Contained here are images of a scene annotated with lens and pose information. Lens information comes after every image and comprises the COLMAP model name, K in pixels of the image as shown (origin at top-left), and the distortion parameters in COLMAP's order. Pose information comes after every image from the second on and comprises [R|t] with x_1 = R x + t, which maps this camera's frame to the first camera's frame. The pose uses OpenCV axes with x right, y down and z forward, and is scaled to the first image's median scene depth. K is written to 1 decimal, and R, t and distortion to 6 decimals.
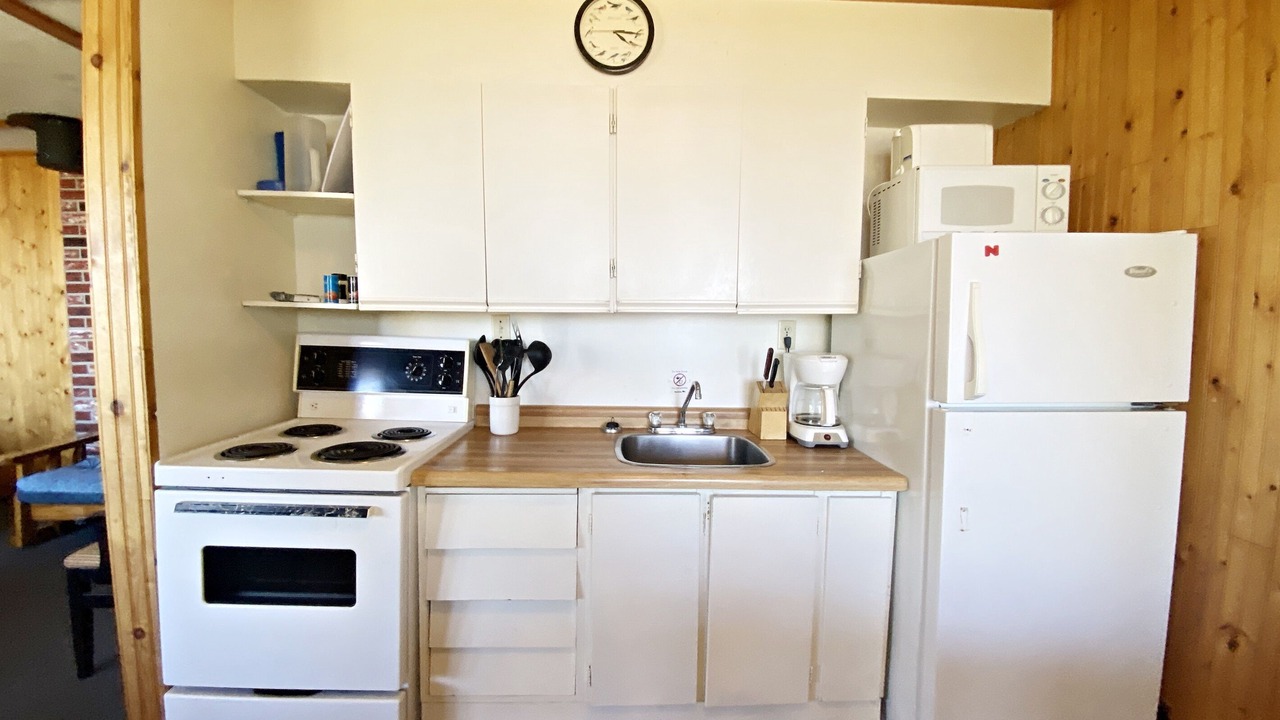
lens RADIAL K [[519.2, 0, 630.7], [0, 519.2, 358.2], [0, 0, 1]] dist [-0.001496, -0.011910]
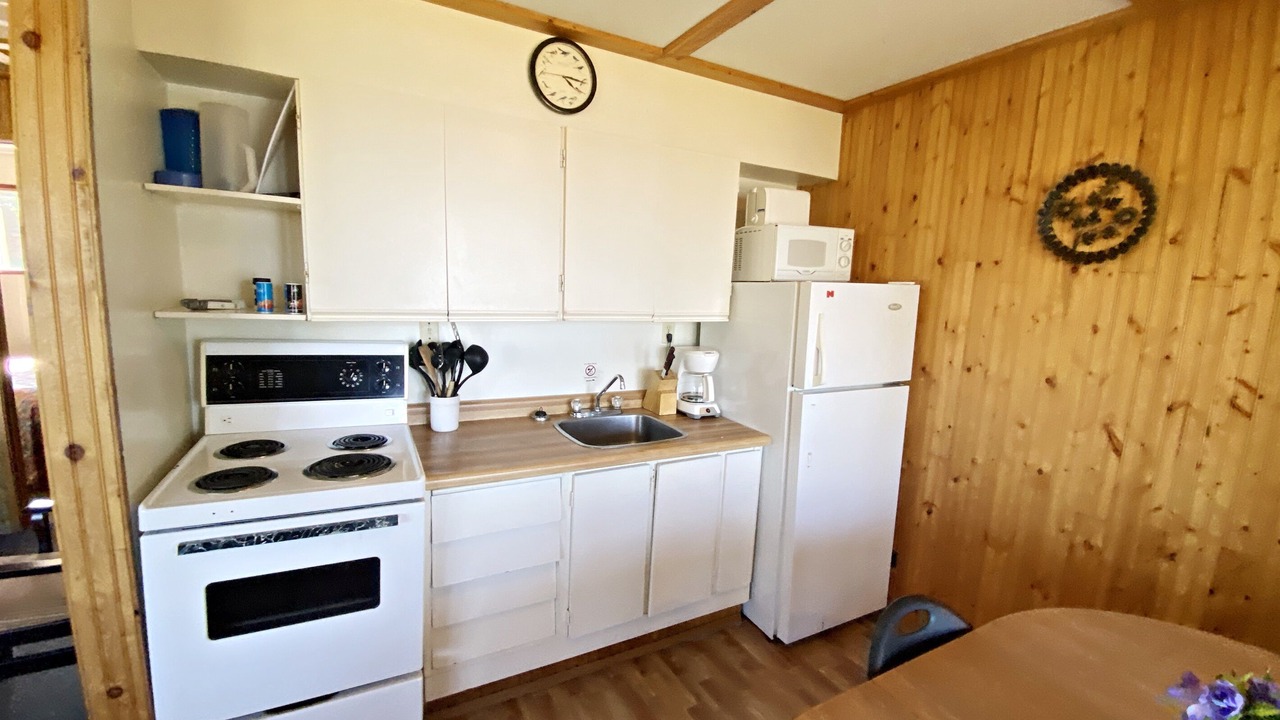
lens RADIAL K [[519.2, 0, 634.6], [0, 519.2, 359.9], [0, 0, 1]] dist [-0.001496, -0.011910]
pose [[0.898644, -0.038339, 0.437000, -0.454749], [0.000827, 0.996320, 0.085710, -0.116206], [-0.438678, -0.076661, 0.895369, -0.153392]]
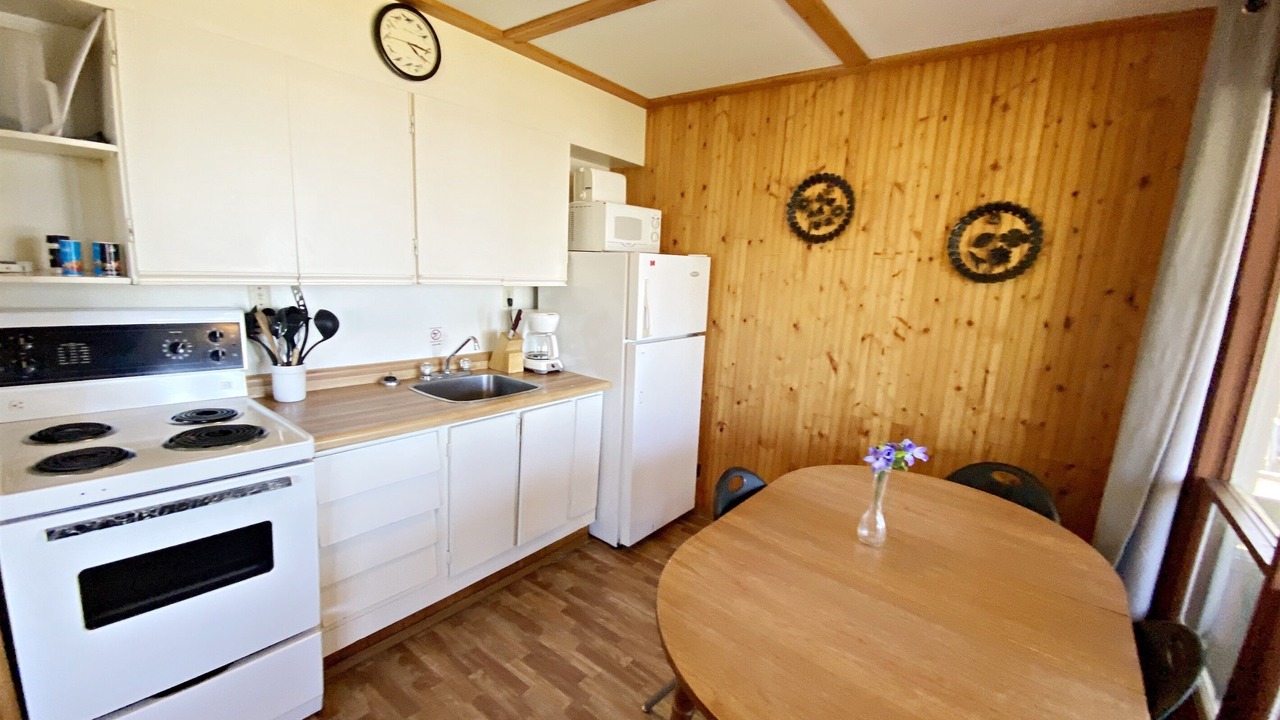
lens RADIAL K [[519.2, 0, 635.1], [0, 519.2, 364.6], [0, 0, 1]] dist [-0.001496, -0.011910]
pose [[0.646903, -0.116157, 0.753674, -0.726188], [0.005815, 0.989054, 0.147442, -0.092896], [-0.762551, -0.090998, 0.640497, -0.214264]]
